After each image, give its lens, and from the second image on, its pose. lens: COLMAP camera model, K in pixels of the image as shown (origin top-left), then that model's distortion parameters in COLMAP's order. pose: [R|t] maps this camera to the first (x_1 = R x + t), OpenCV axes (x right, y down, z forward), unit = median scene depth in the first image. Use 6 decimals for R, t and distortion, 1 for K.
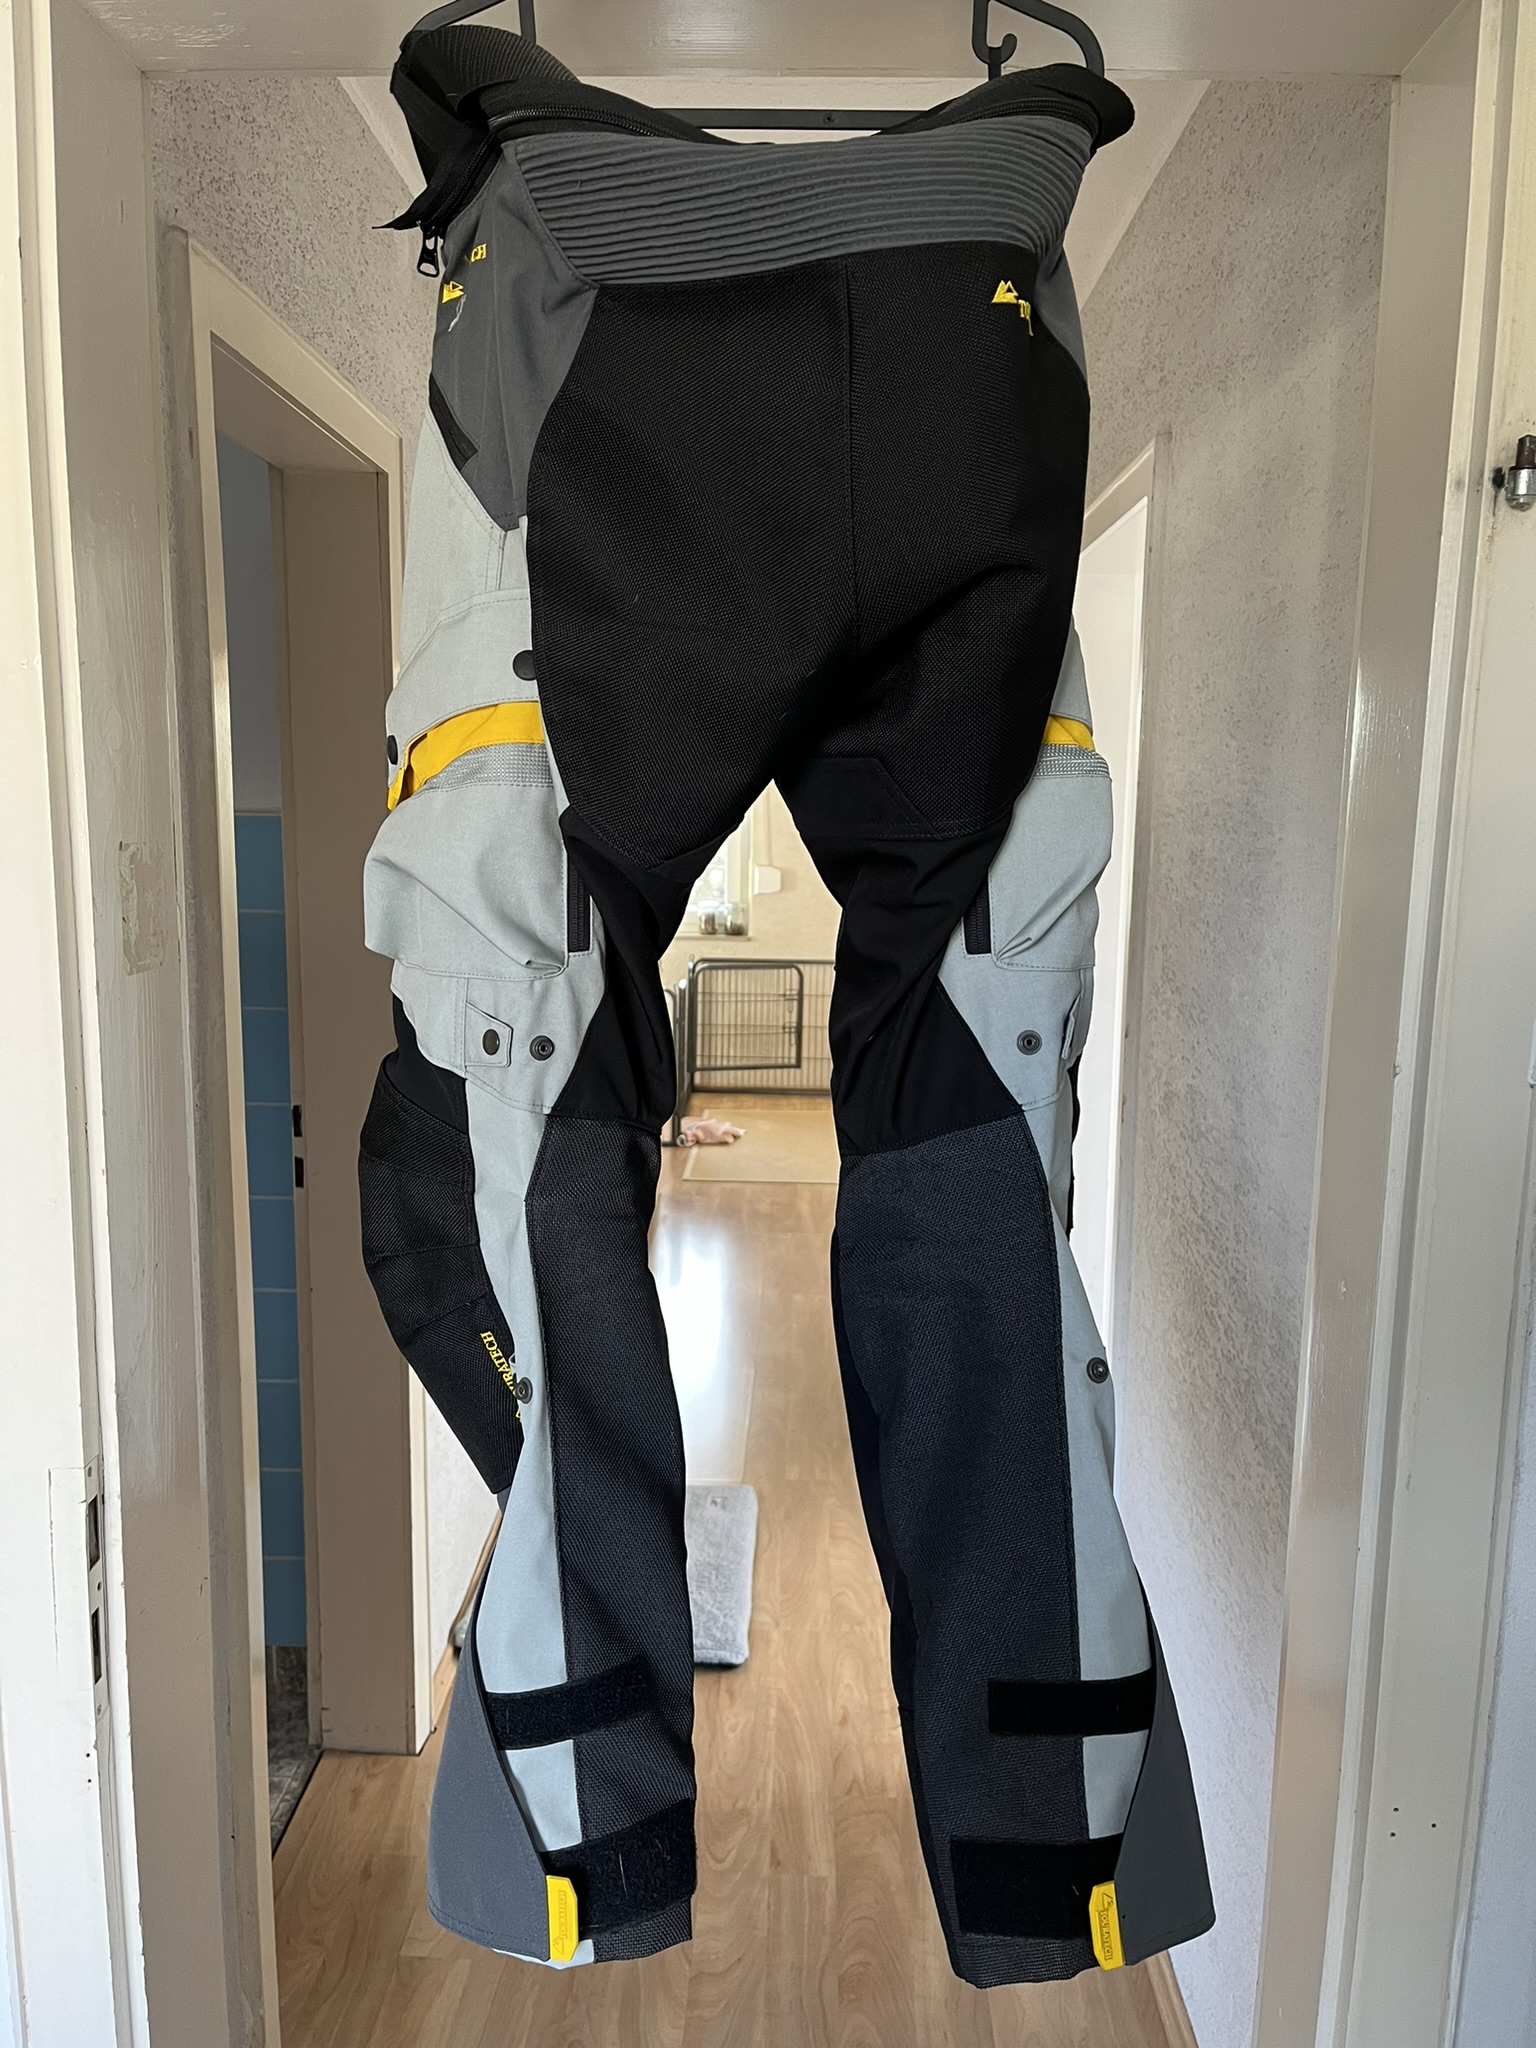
lens RADIAL K [[1590.9, 0, 764.4], [0, 1590.9, 1041.6], [0, 0, 1]] dist [0.101628, -0.148802]
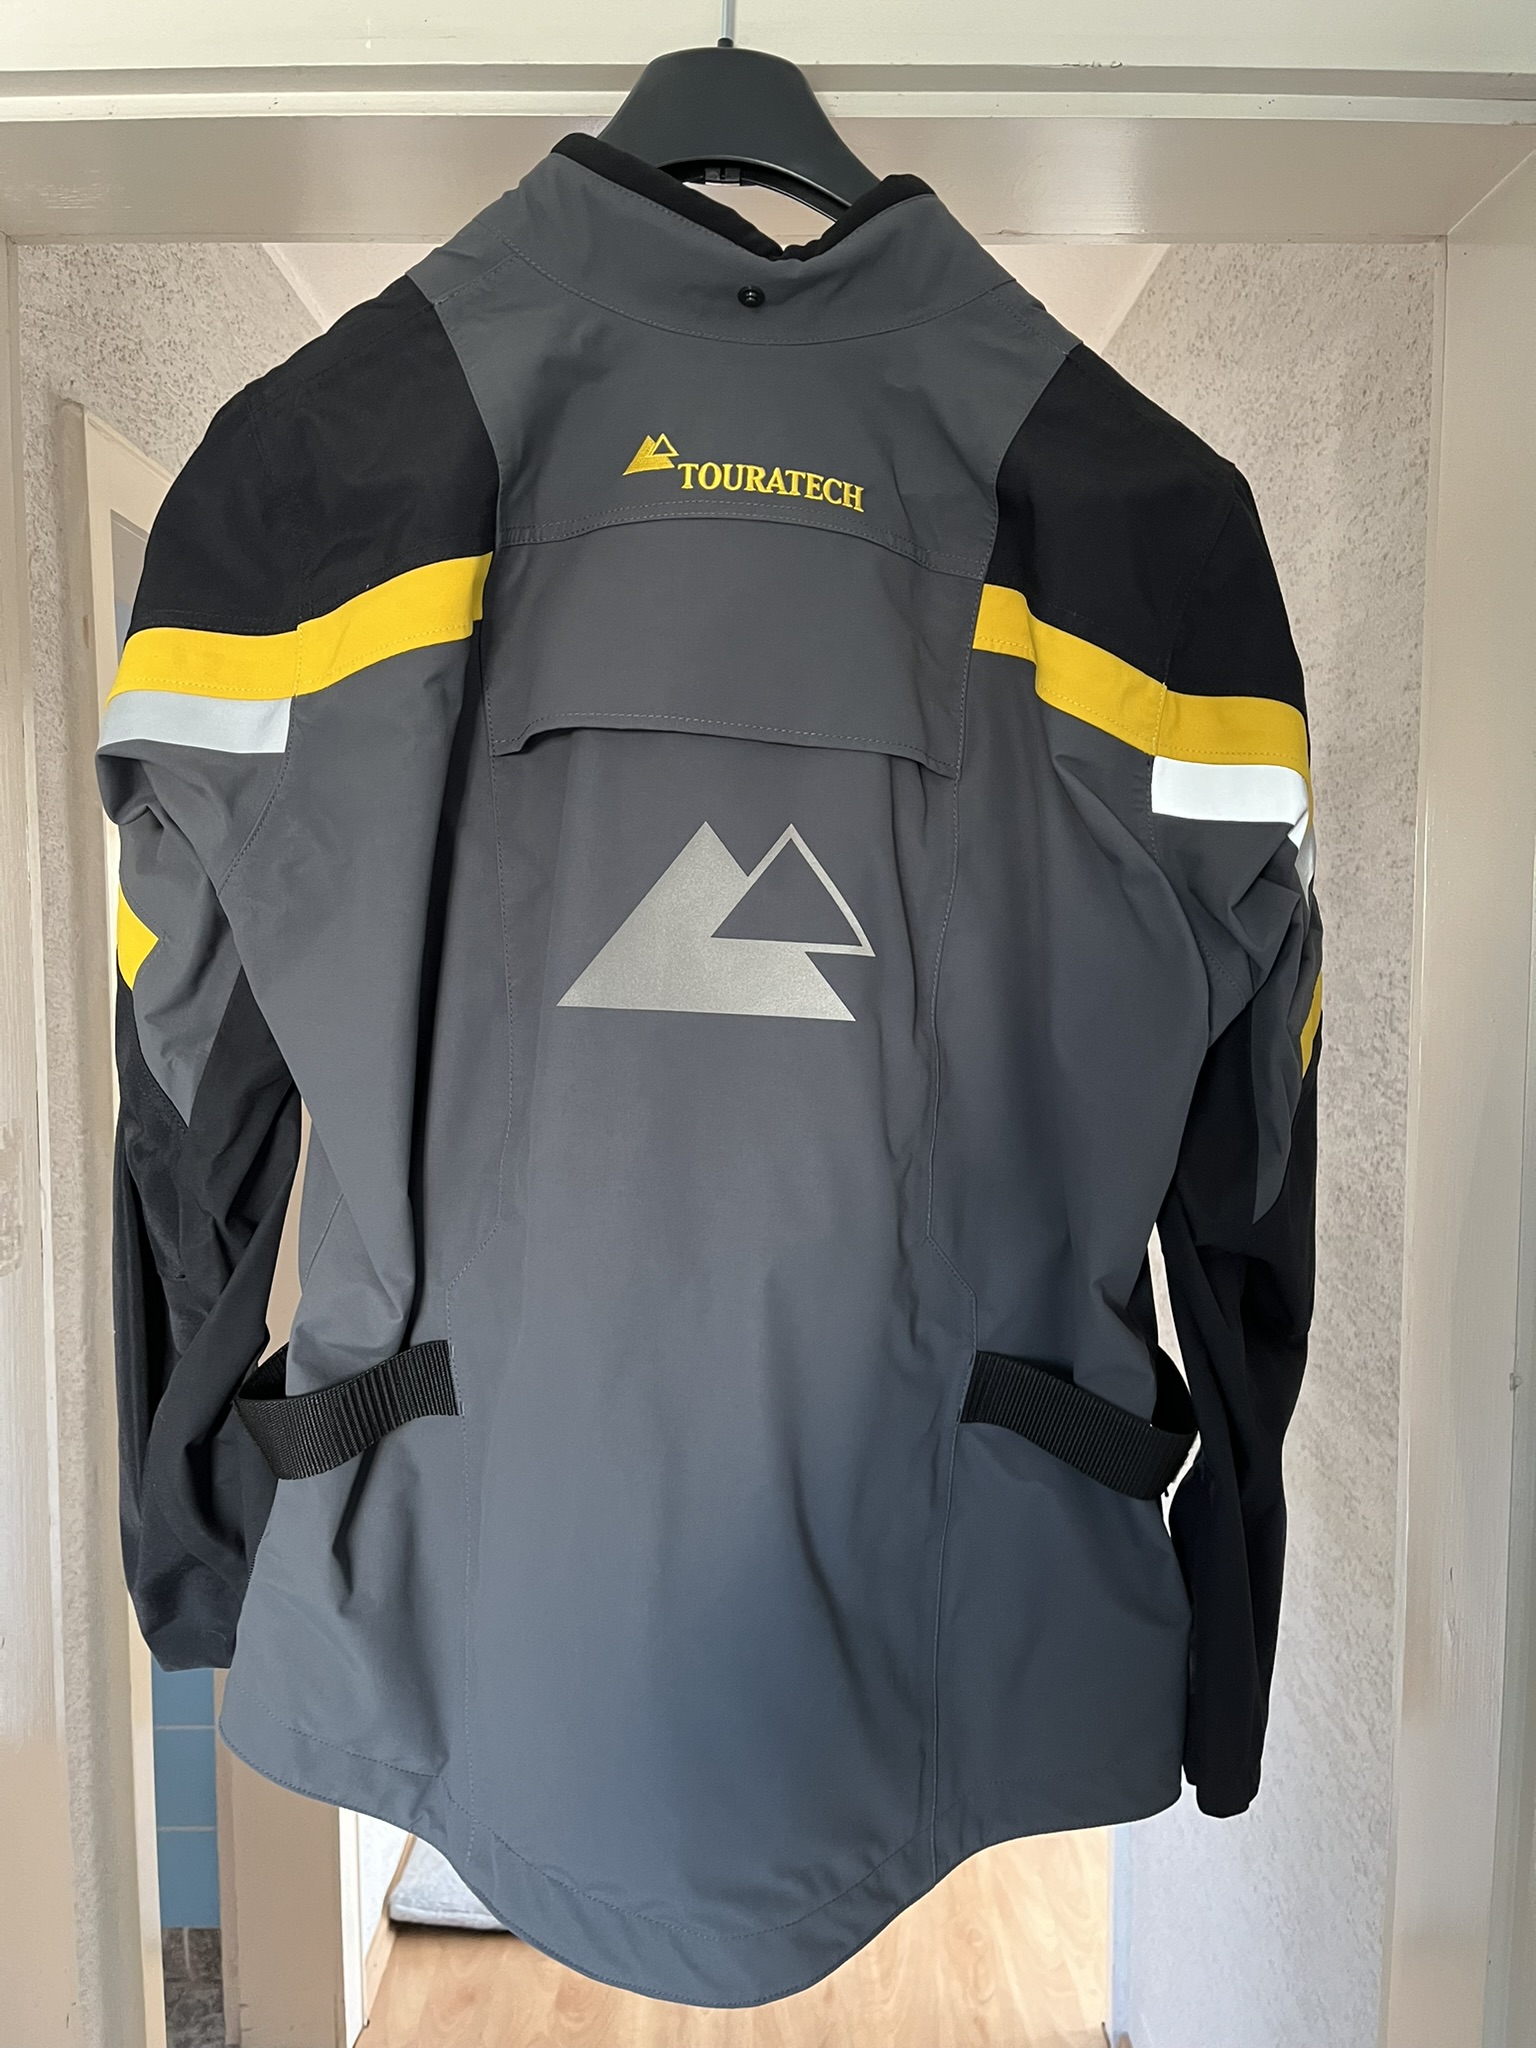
lens RADIAL K [[1590.9, 0, 764.4], [0, 1590.9, 1026.8], [0, 0, 1]] dist [0.101628, -0.148802]
pose [[0.999183, -0.019410, 0.035457, -0.009474], [0.022310, 0.996273, -0.083318, -0.047044], [-0.033708, 0.084041, 0.995892, 0.076574]]
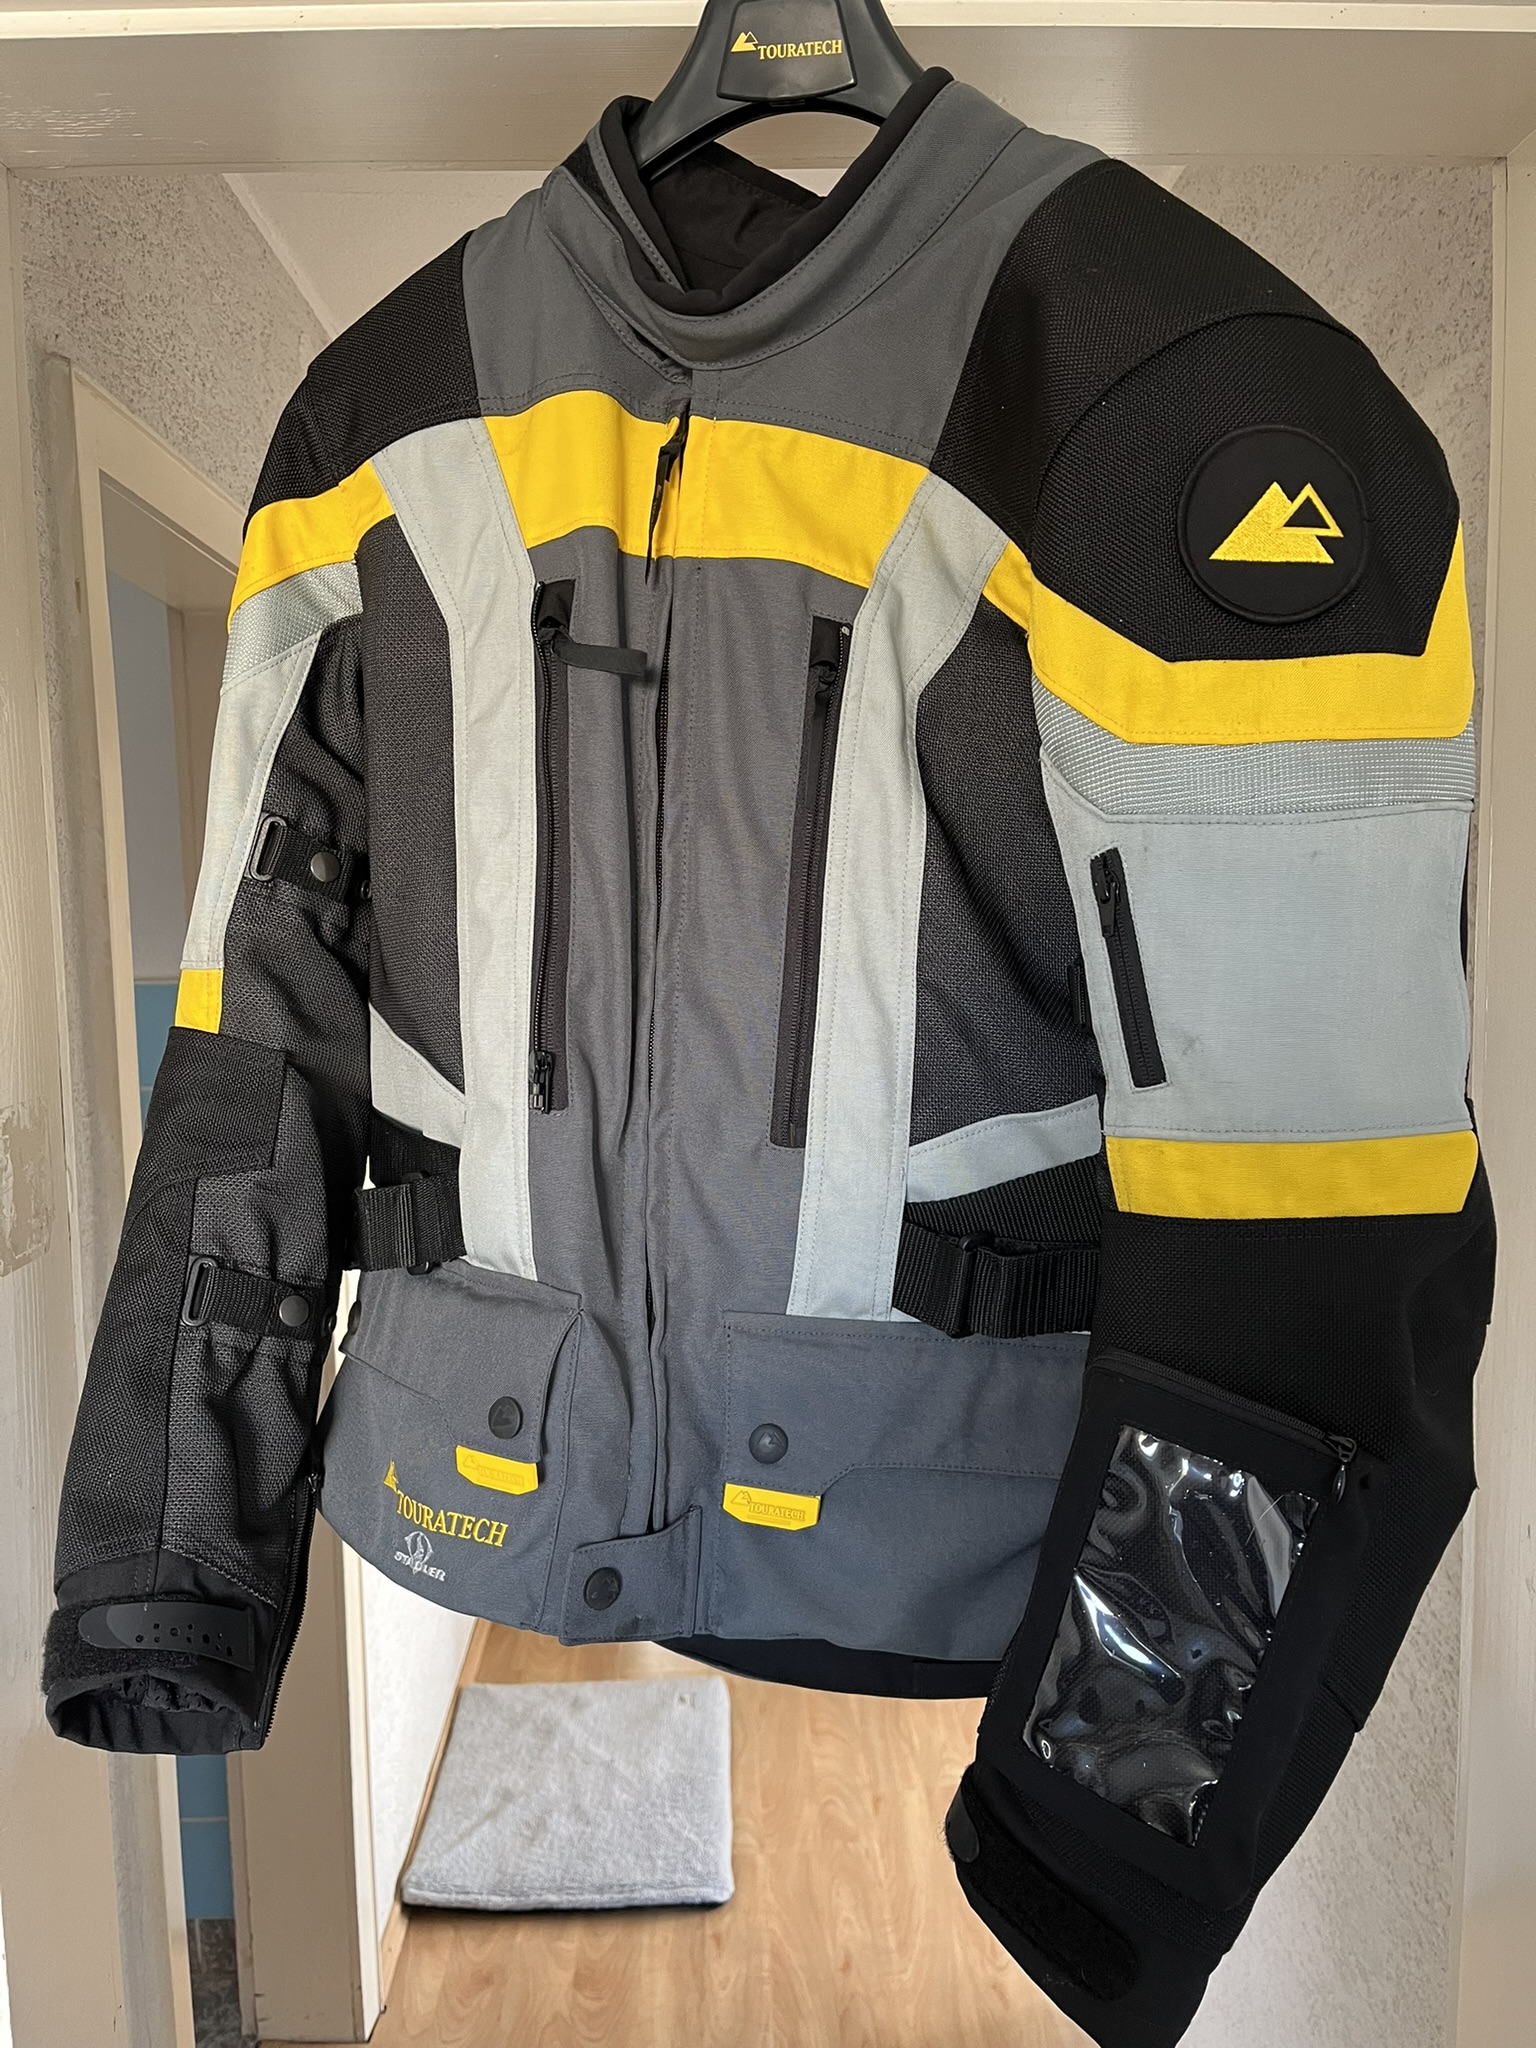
lens RADIAL K [[1590.9, 0, 762.8], [0, 1590.9, 1033.3], [0, 0, 1]] dist [0.101628, -0.148802]
pose [[0.997773, -0.039039, 0.054086, -0.030738], [0.042497, 0.997023, -0.064338, -0.044956], [-0.051413, 0.066493, 0.996461, 0.091971]]
